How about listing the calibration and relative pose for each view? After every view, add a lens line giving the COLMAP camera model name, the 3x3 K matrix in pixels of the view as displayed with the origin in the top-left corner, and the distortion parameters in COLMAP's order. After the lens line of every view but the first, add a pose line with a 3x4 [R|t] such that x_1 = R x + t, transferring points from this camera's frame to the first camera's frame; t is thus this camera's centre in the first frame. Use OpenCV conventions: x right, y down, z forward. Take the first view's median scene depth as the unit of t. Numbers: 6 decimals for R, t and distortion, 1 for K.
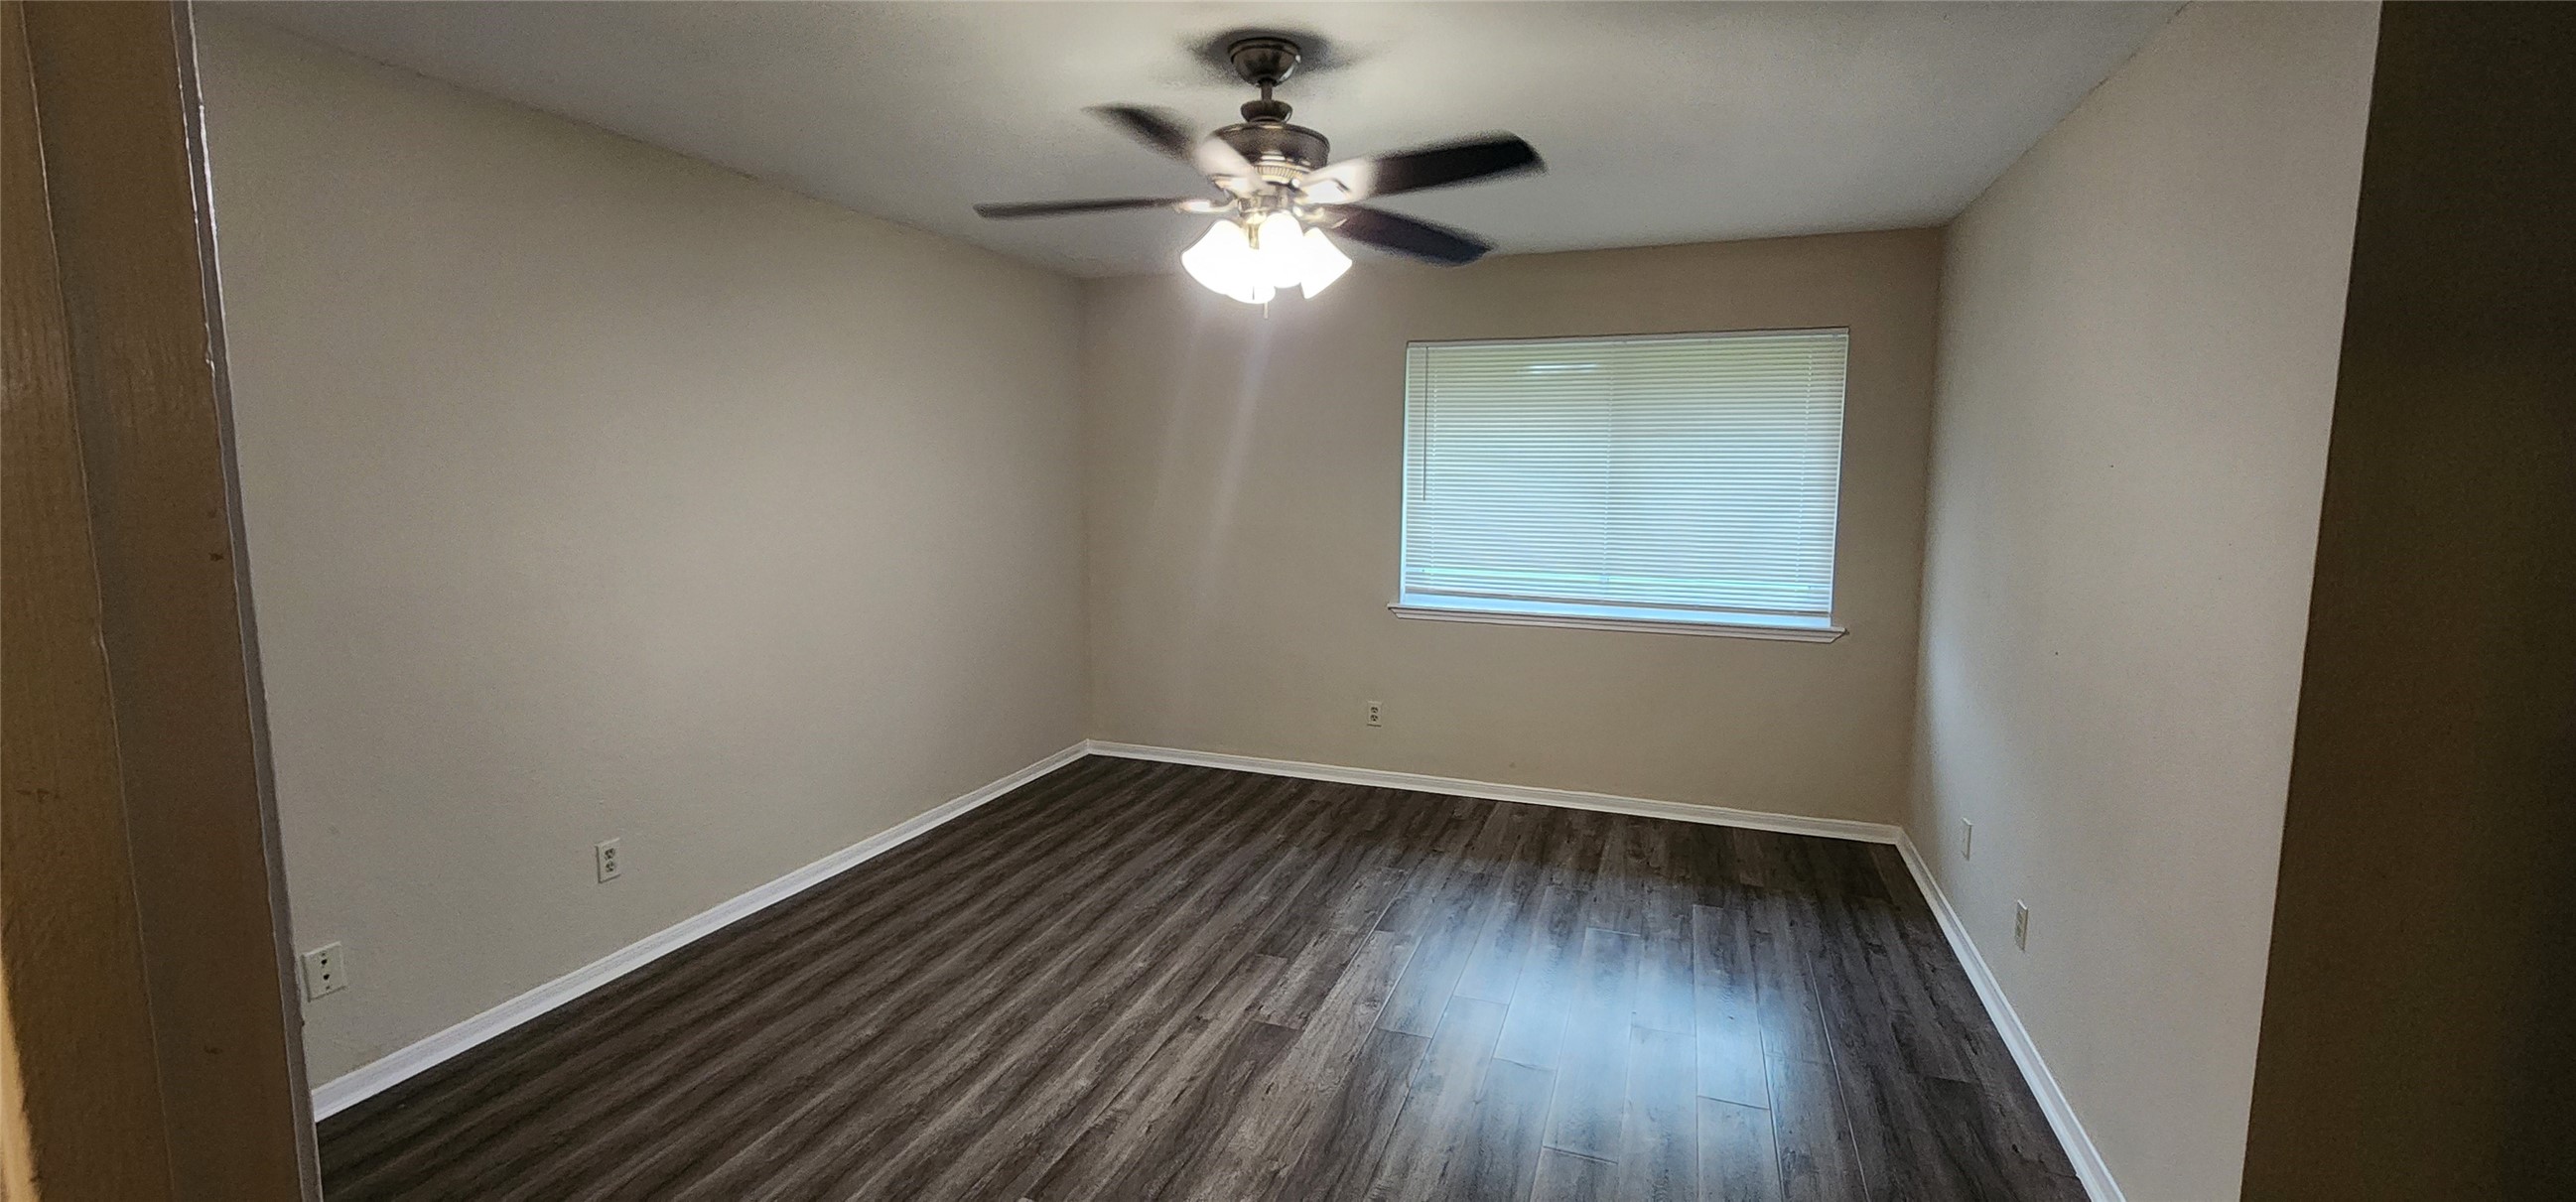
lens RADIAL K [[1066.1, 0, 1290.1], [0, 1066.1, 591.6], [0, 0, 1]] dist [-0.004785, 0.002644]
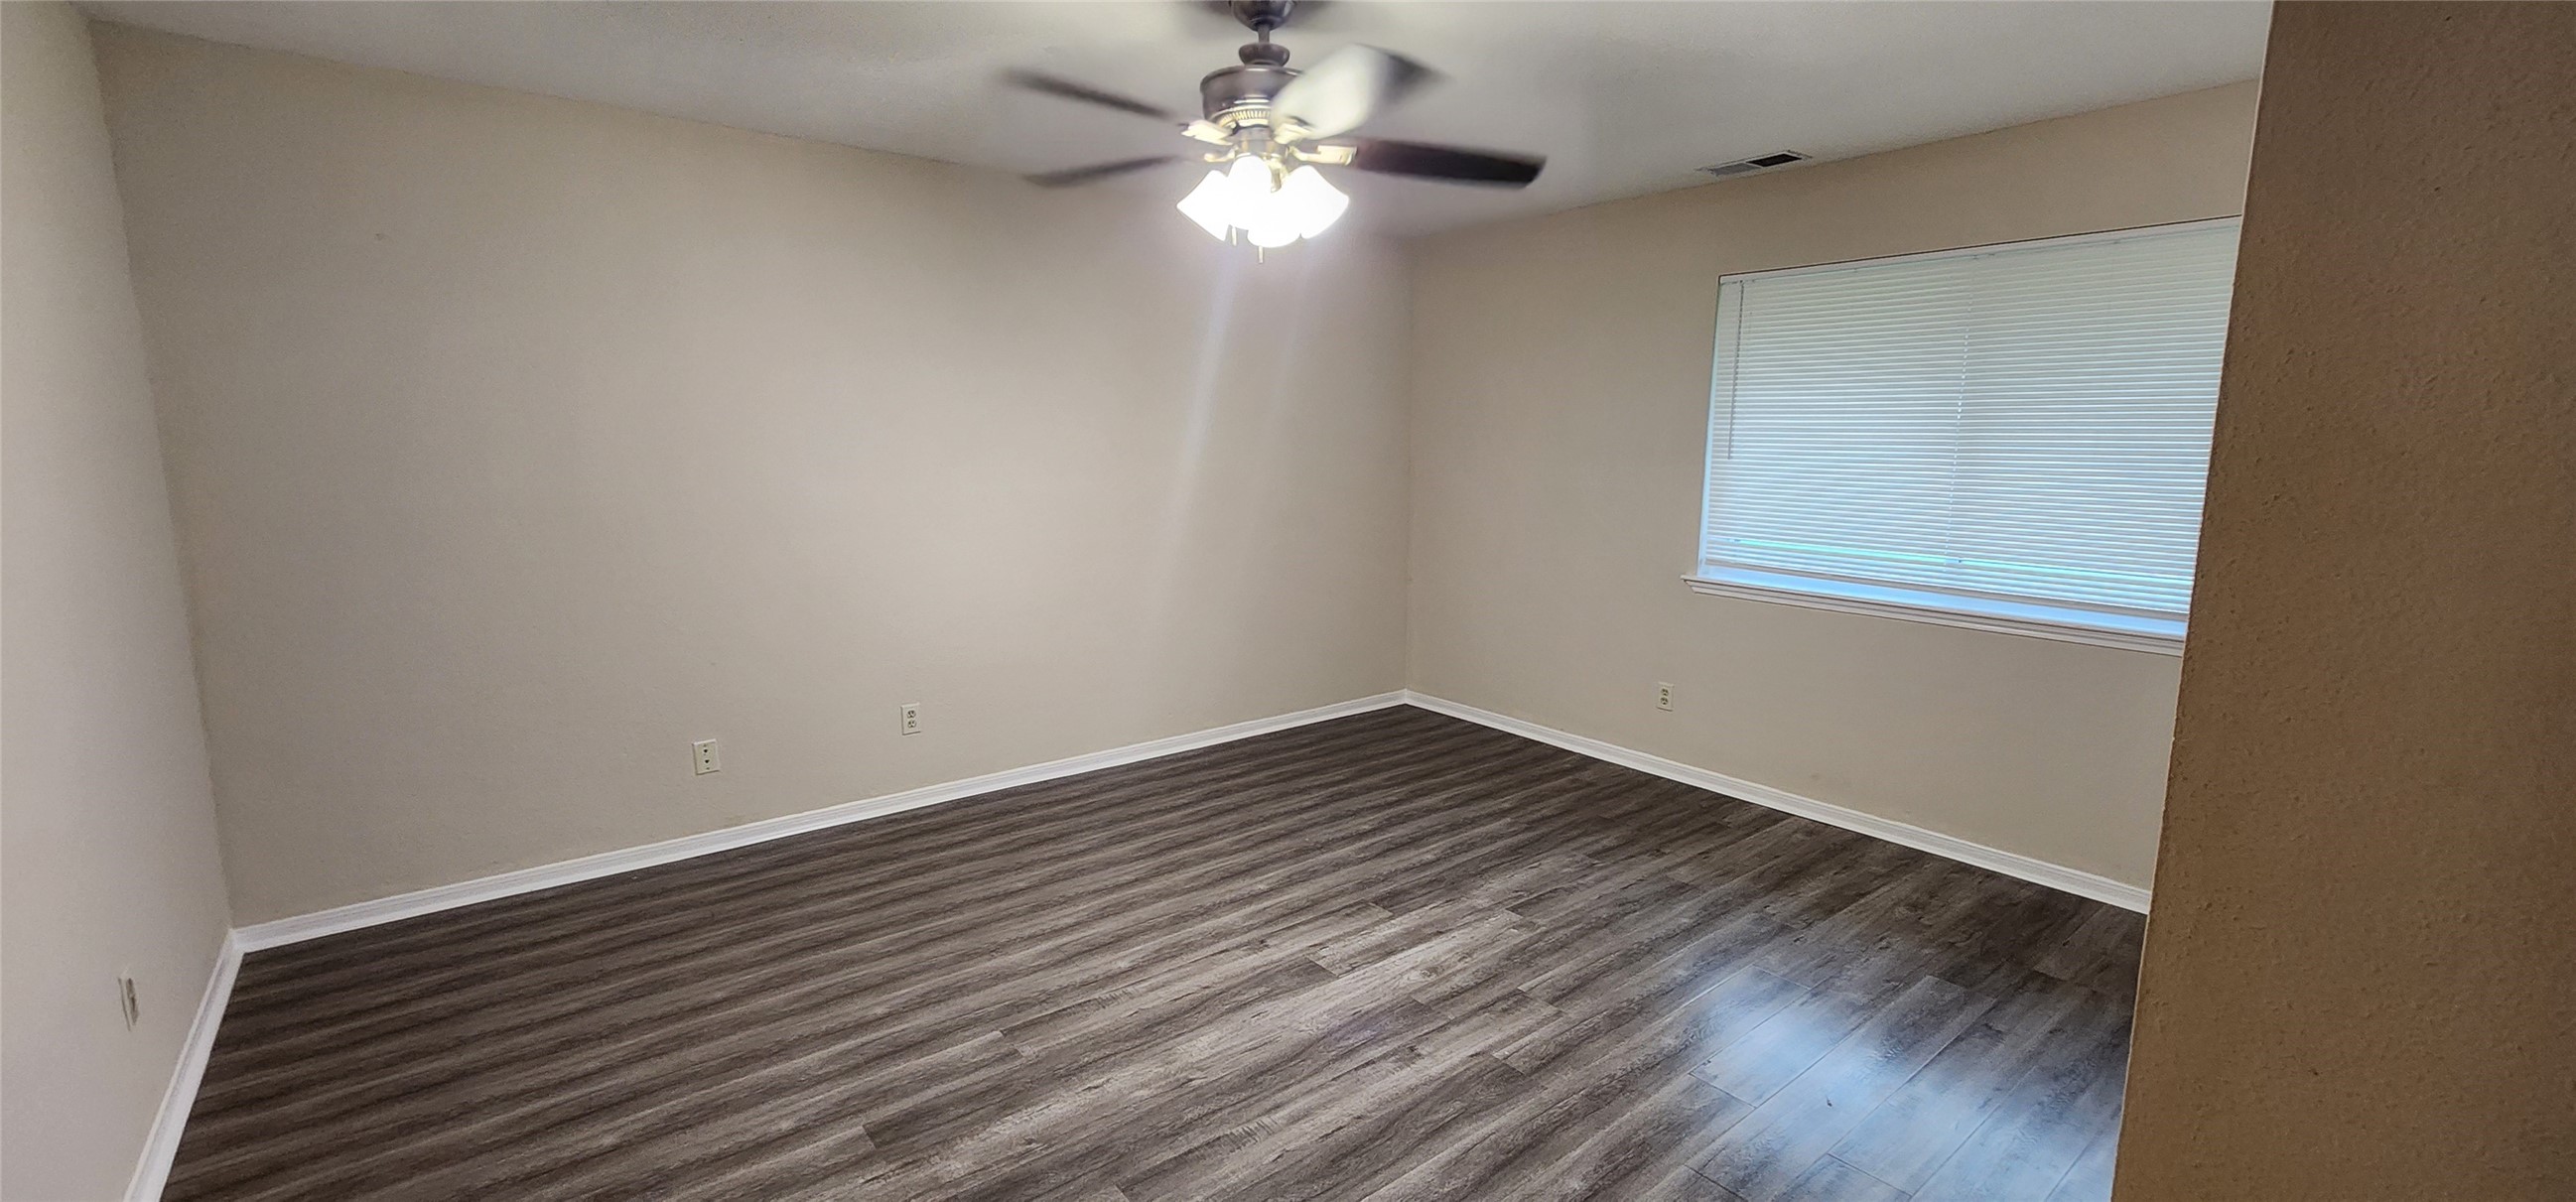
lens RADIAL K [[1066.1, 0, 1290.1], [0, 1066.1, 591.6], [0, 0, 1]] dist [-0.004785, 0.002644]
pose [[0.858331, 0.076511, -0.507359, 0.343250], [-0.060642, 0.997016, 0.047761, 0.003395], [0.509500, -0.010228, 0.860410, 0.087537]]
